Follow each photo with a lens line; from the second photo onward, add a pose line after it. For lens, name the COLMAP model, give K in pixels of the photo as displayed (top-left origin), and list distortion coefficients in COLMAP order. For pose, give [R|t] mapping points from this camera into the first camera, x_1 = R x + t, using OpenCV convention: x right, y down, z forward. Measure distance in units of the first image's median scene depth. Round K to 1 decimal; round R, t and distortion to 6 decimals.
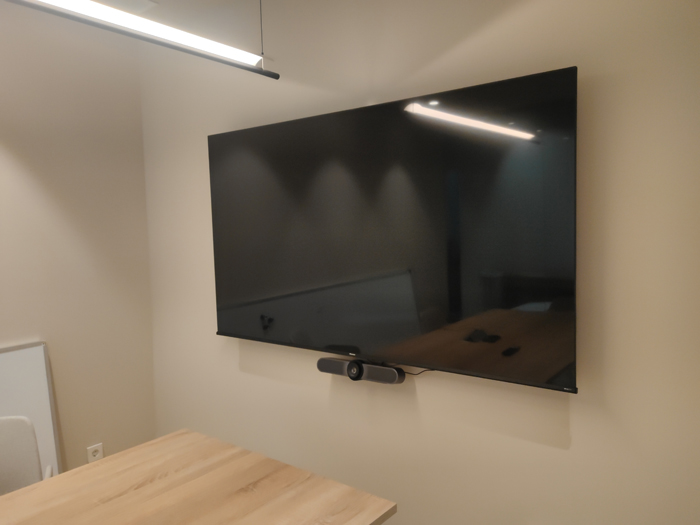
lens RADIAL K [[539.1, 0, 350.0], [0, 539.1, 262.5], [0, 0, 1]] dist [0.012090, 0.000491]
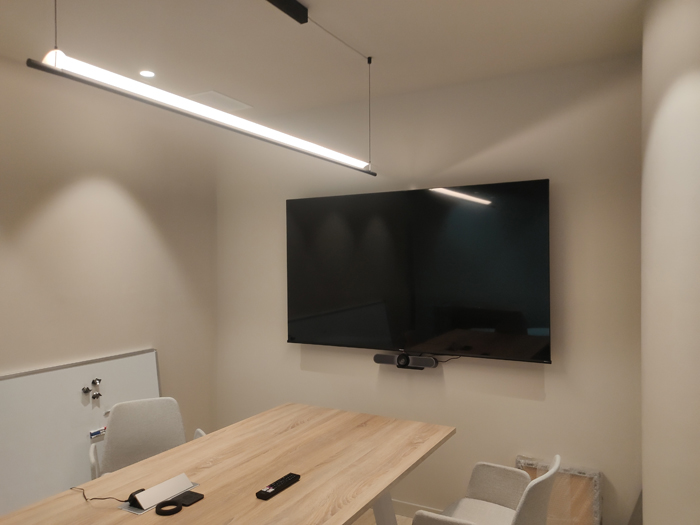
lens RADIAL K [[514.3, 0, 350.0], [0, 514.3, 262.5], [0, 0, 1]] dist [-0.001389, 0.000159]
pose [[0.991078, 0.013864, 0.132562, -0.326408], [-0.003648, 0.997025, -0.076998, 0.037240], [-0.133235, 0.075828, 0.988179, -0.416088]]
